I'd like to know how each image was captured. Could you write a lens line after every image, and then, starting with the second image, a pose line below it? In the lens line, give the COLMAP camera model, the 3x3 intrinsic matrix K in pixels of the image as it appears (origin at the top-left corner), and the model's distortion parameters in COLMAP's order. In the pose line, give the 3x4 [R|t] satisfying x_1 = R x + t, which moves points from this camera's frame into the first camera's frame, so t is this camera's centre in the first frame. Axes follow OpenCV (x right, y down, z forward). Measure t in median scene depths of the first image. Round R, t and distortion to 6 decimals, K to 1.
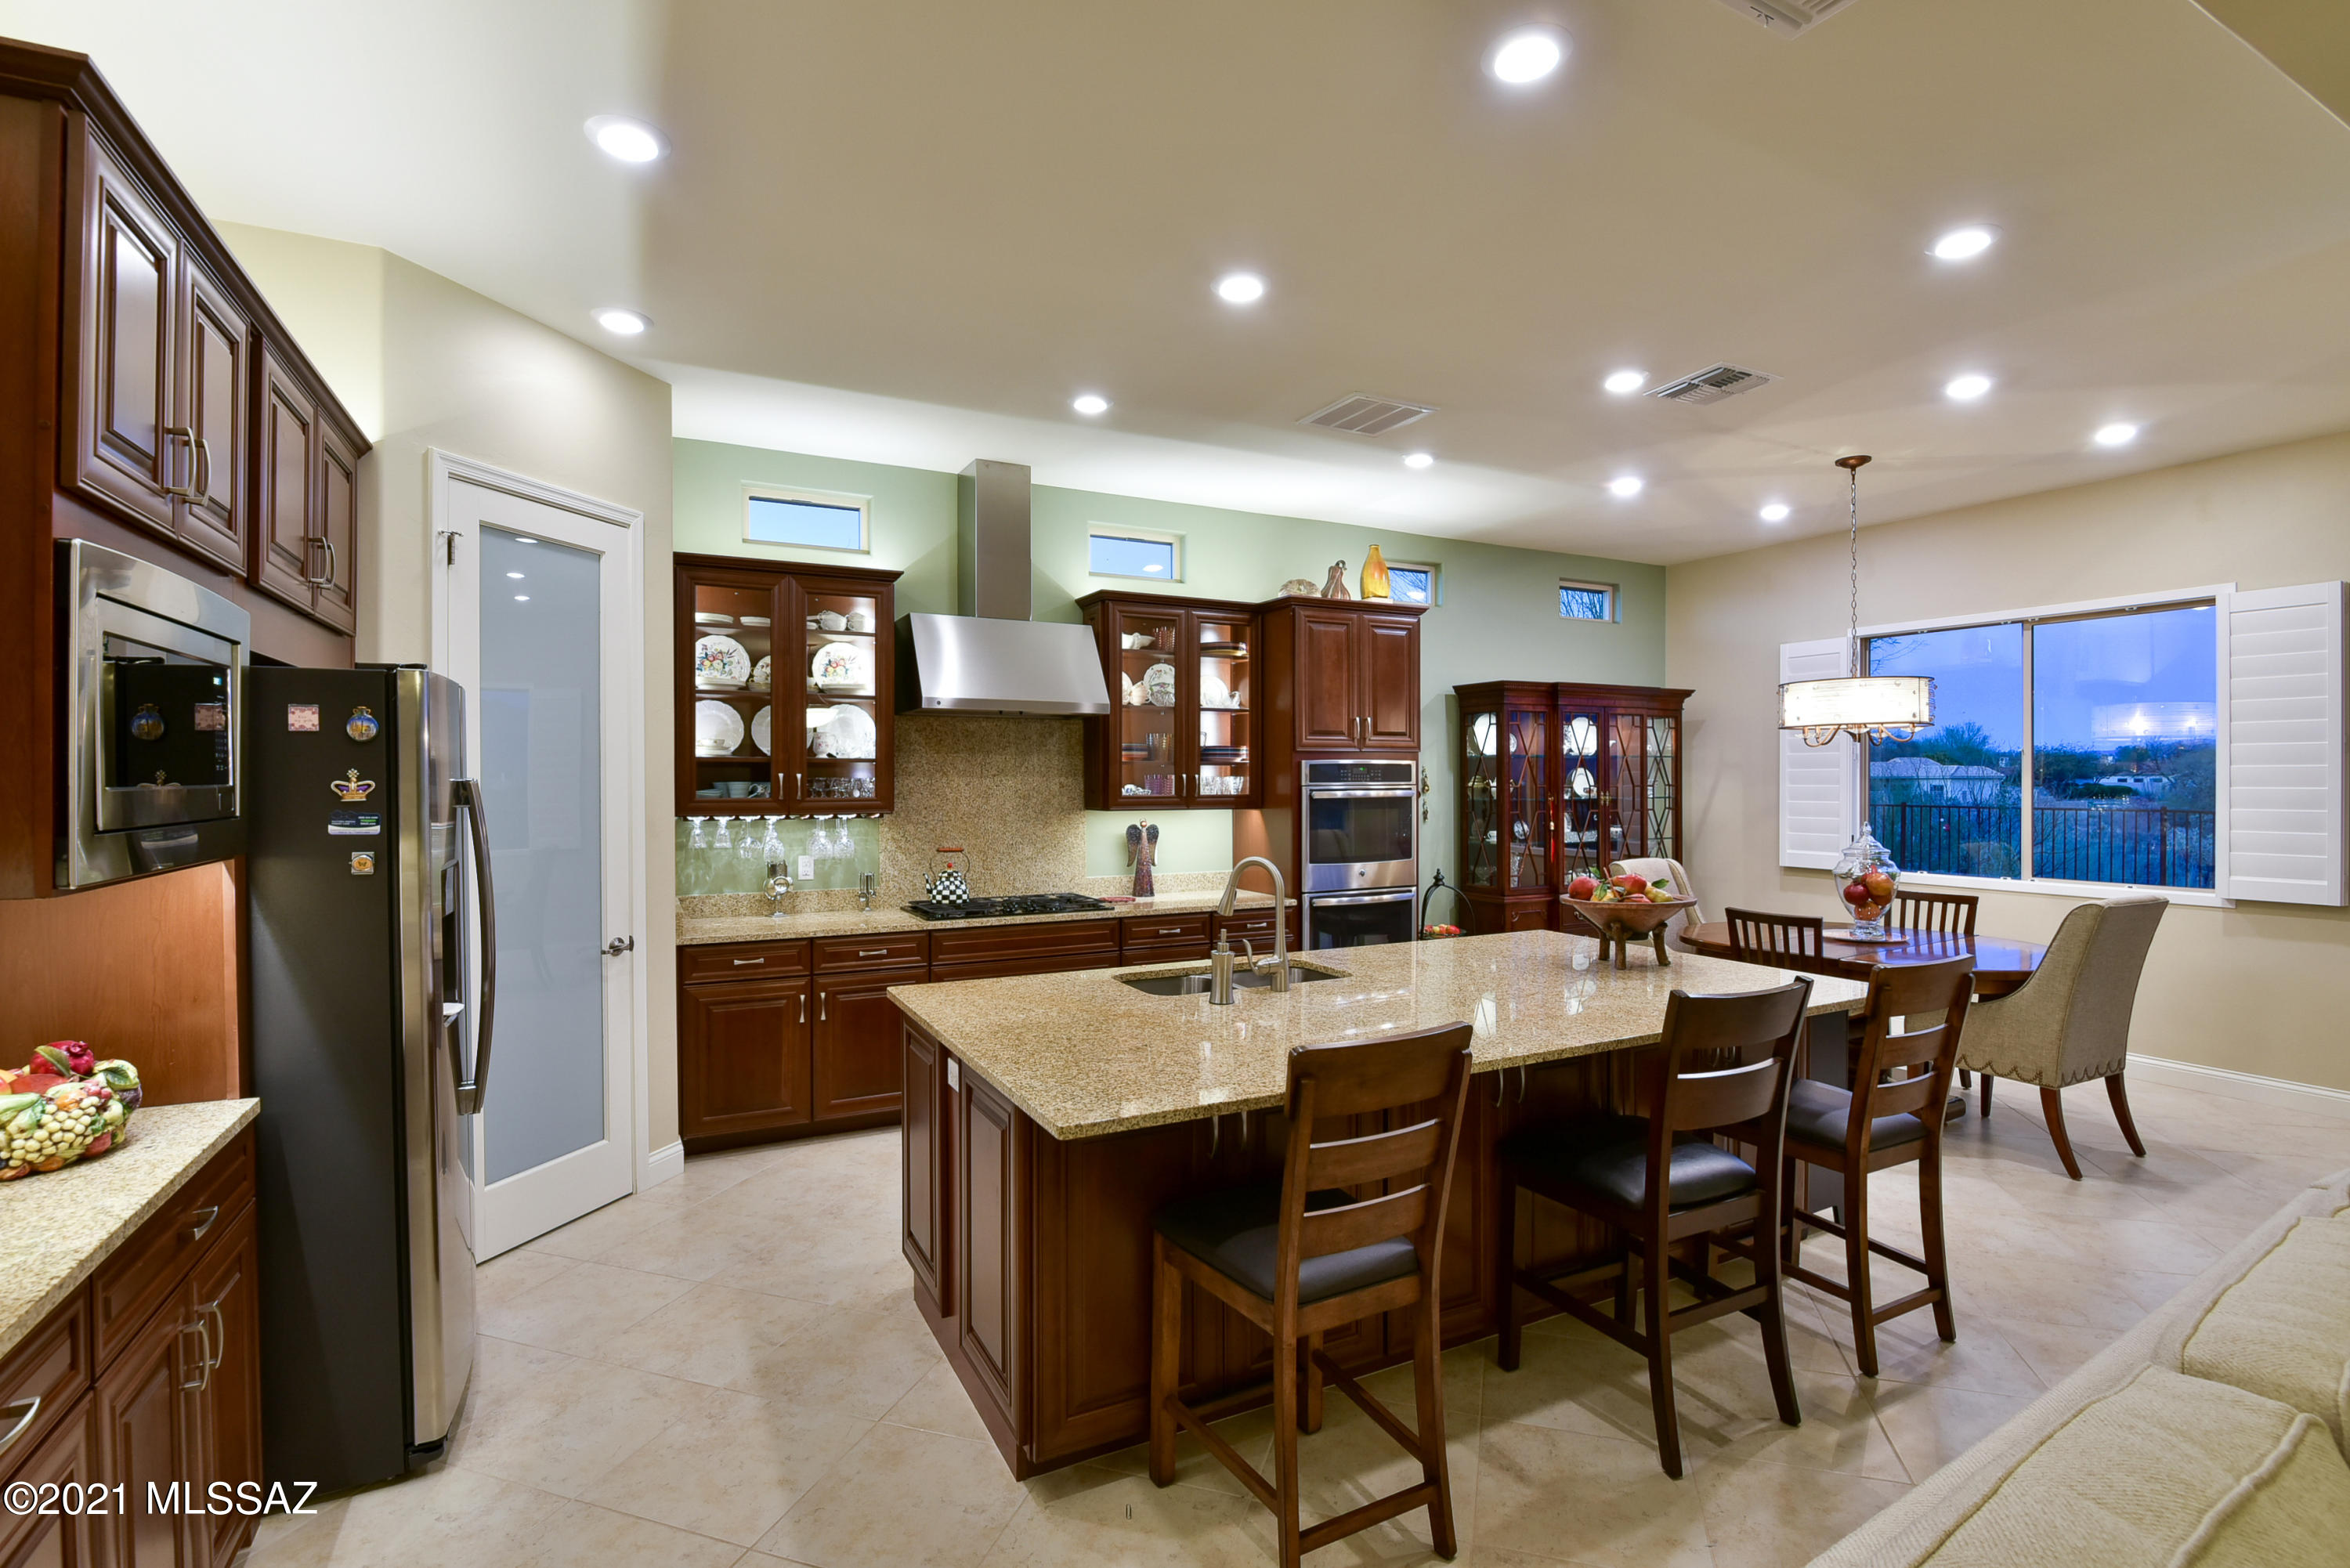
lens RADIAL K [[1082.8, 0, 1175.0], [0, 1082.8, 784.0], [0, 0, 1]] dist [-0.005261, -0.011222]
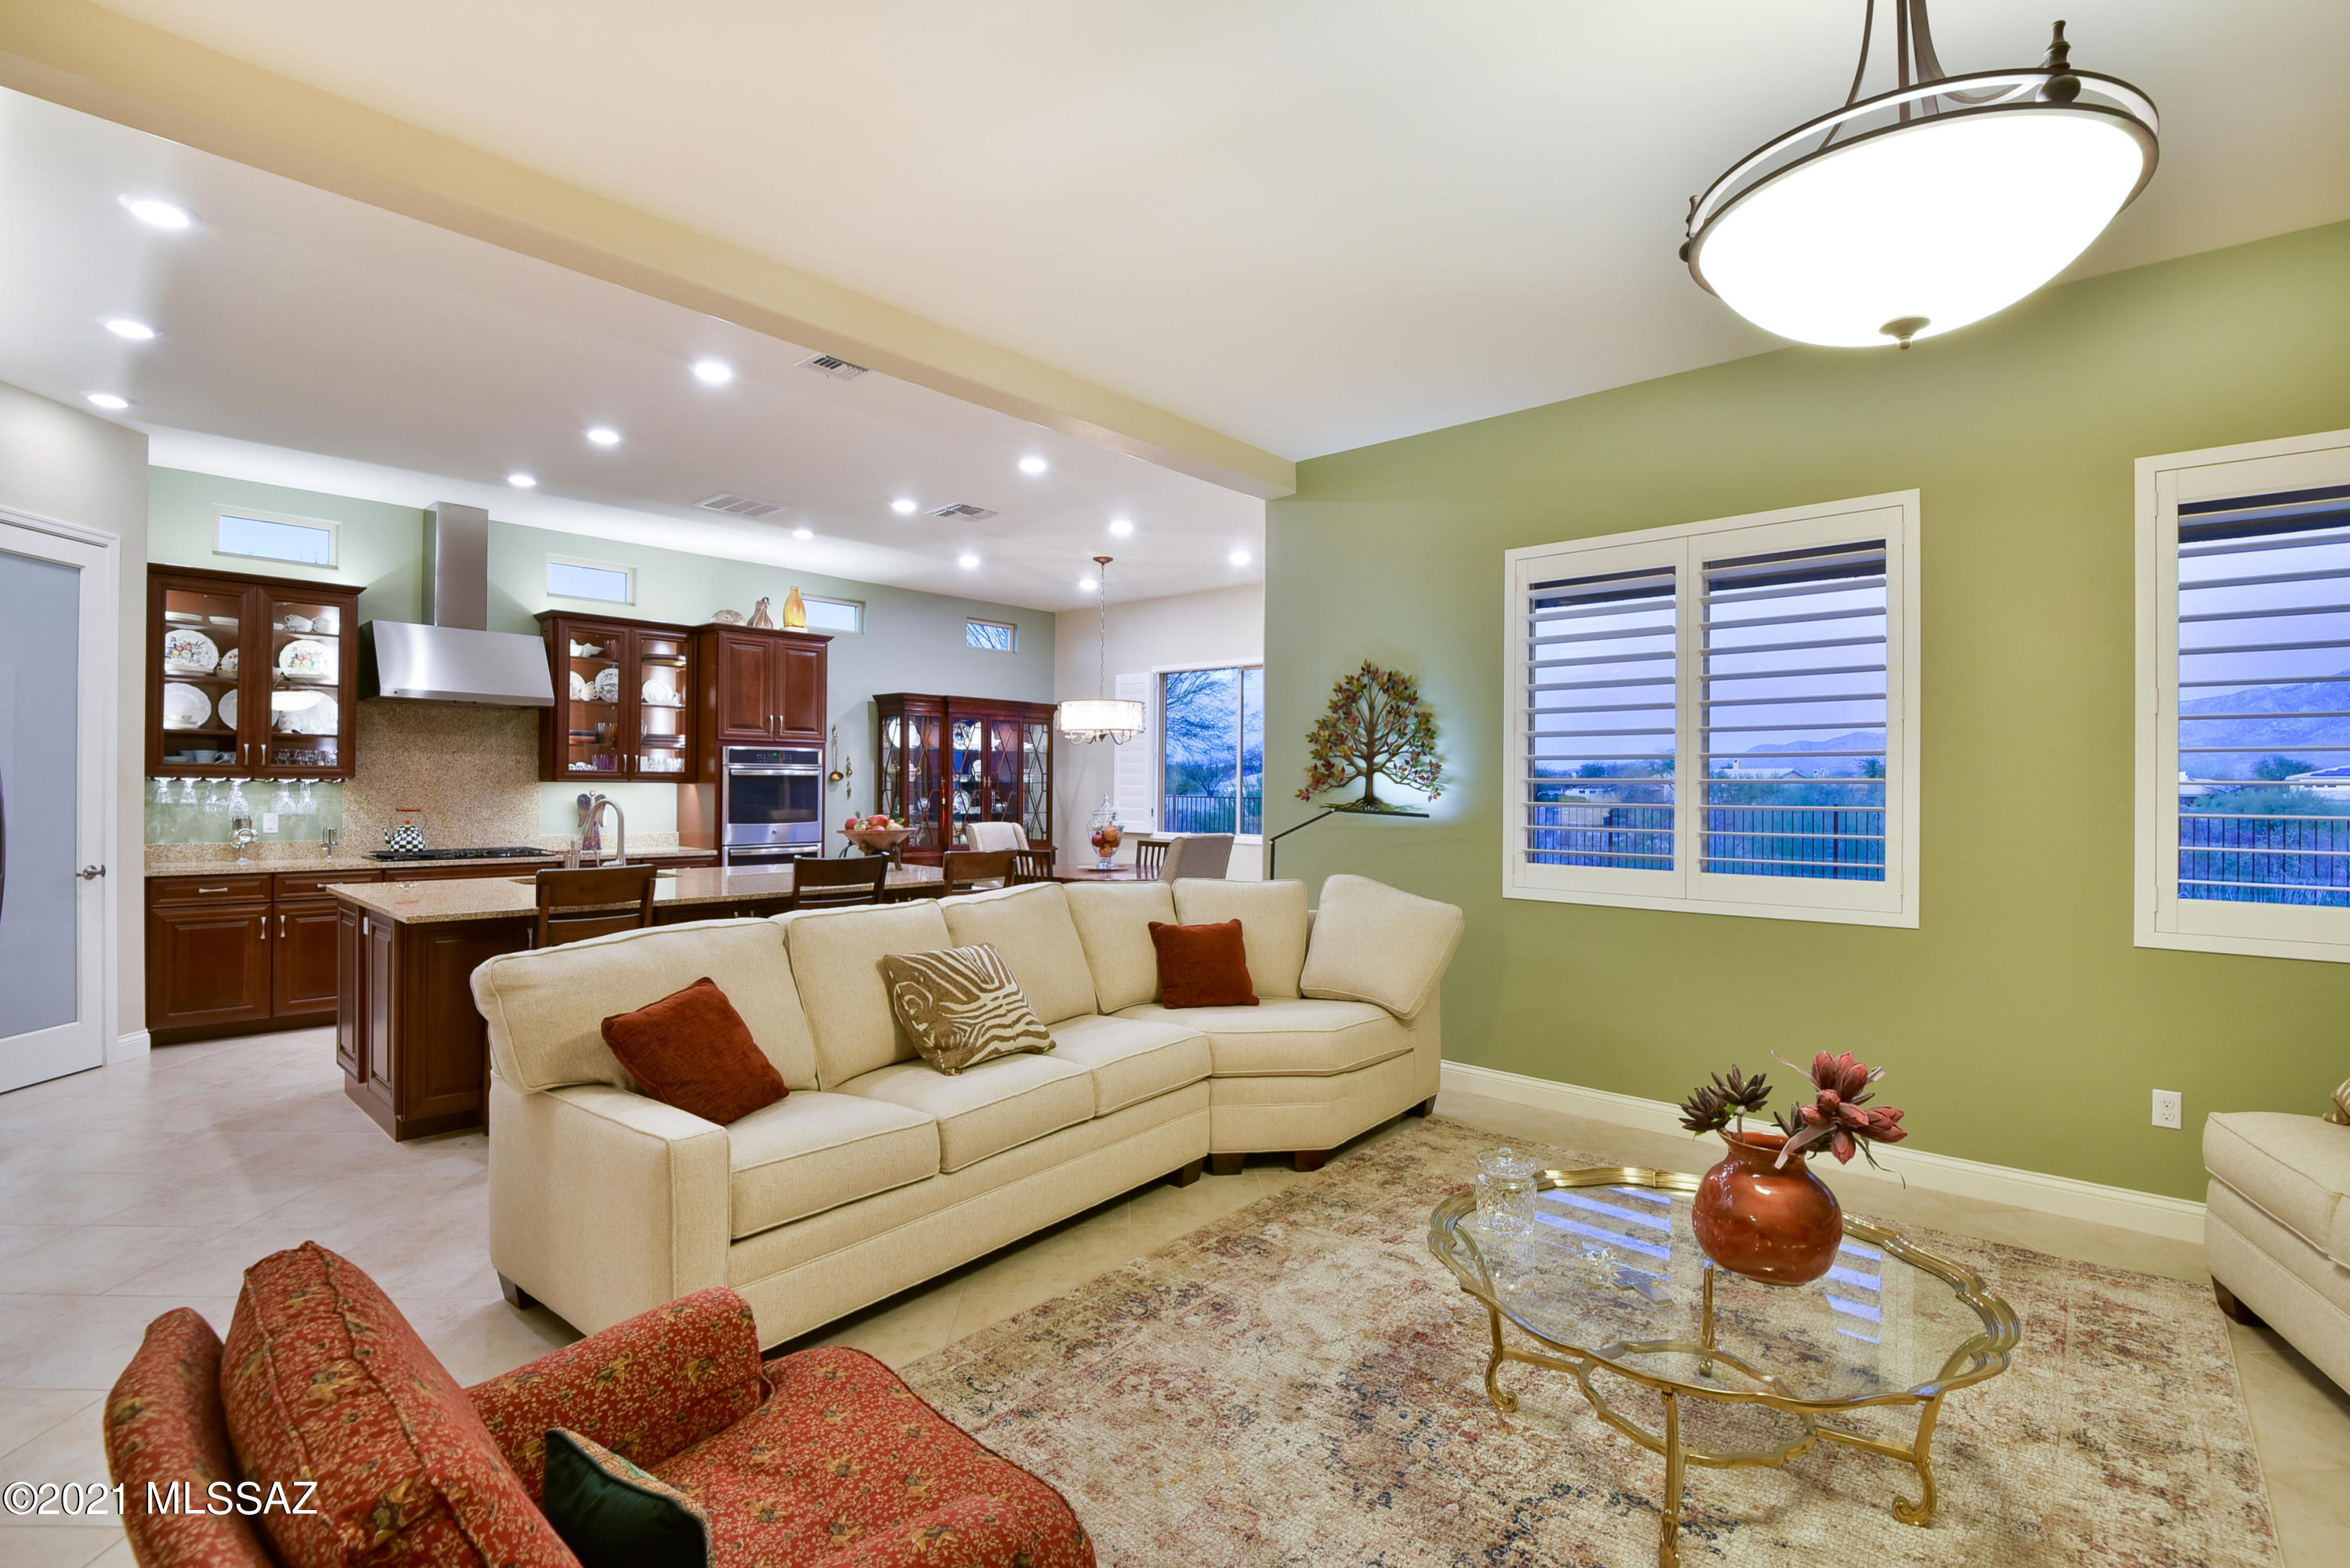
lens RADIAL K [[1082.8, 0, 1175.0], [0, 1082.8, 784.0], [0, 0, 1]] dist [-0.005261, -0.011222]
pose [[0.937480, 0.011772, 0.347840, 0.196493], [-0.009882, 0.999925, -0.007209, 0.032191], [-0.347898, 0.003321, 0.937526, -0.496072]]
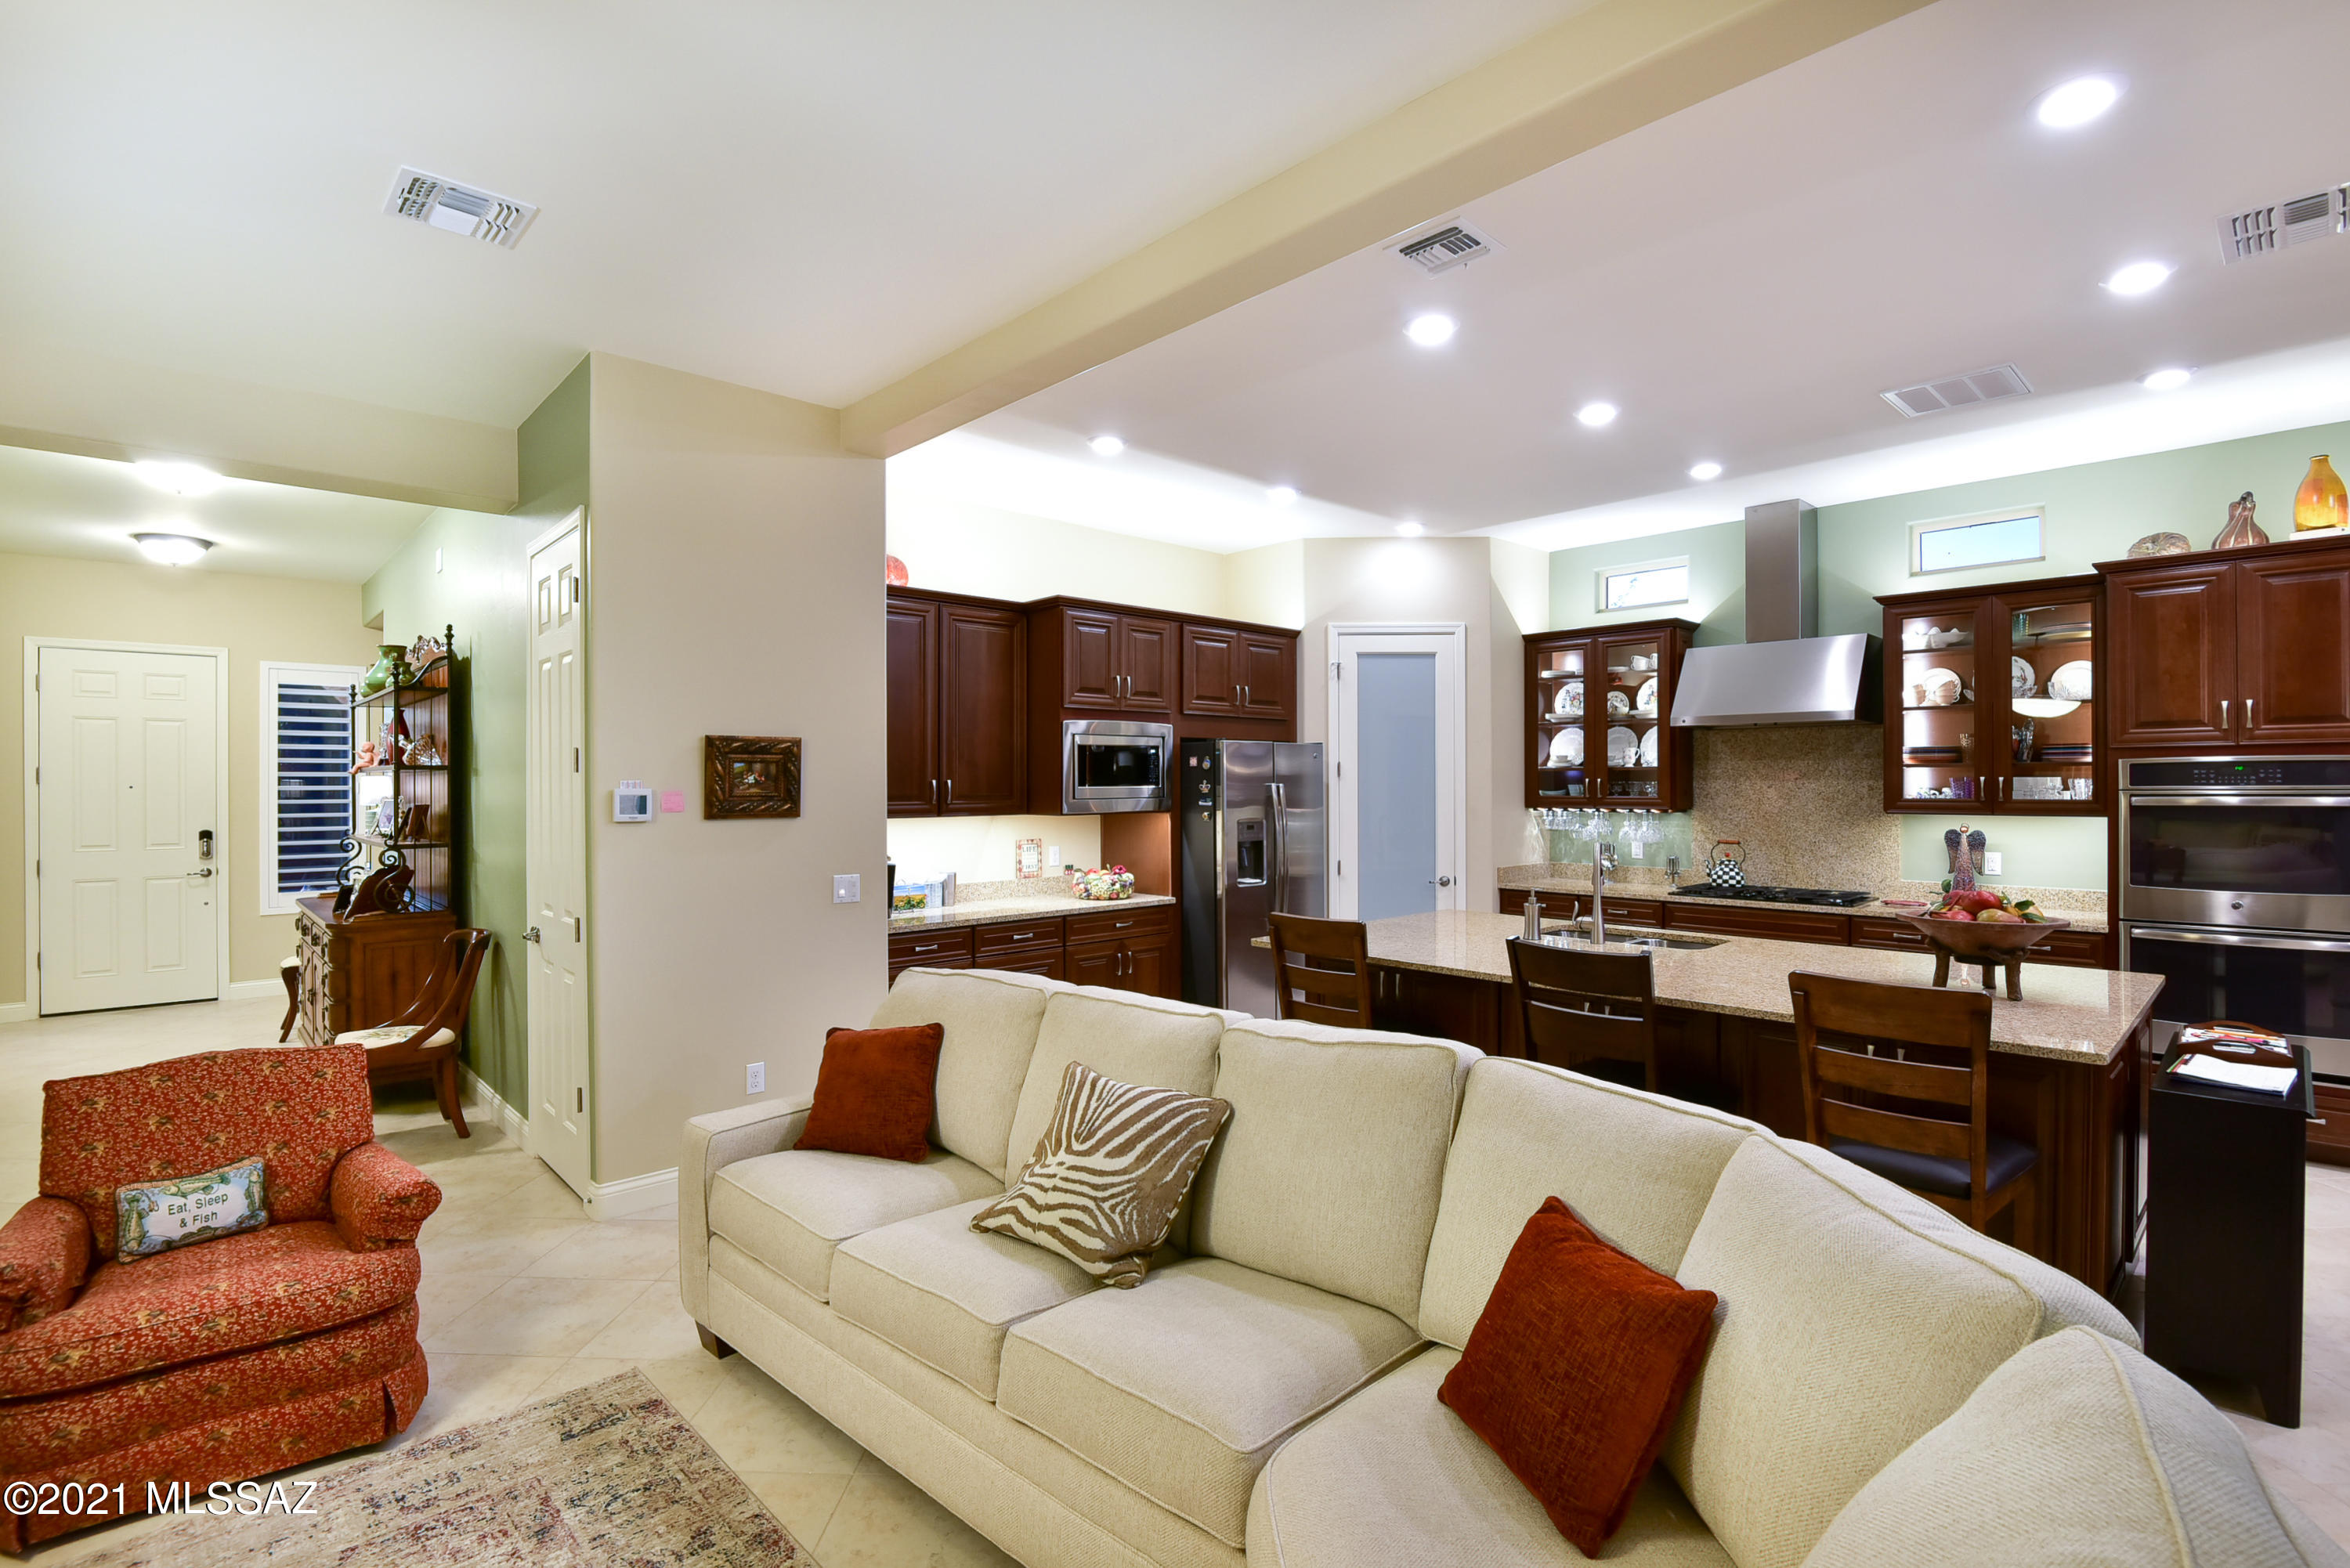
lens RADIAL K [[1082.8, 0, 1175.0], [0, 1082.8, 784.0], [0, 0, 1]] dist [-0.005261, -0.011222]
pose [[0.272099, 0.000150, -0.962269, 0.789421], [-0.001138, 0.999999, -0.000166, -0.001909], [0.962268, 0.001141, 0.272099, 0.093256]]
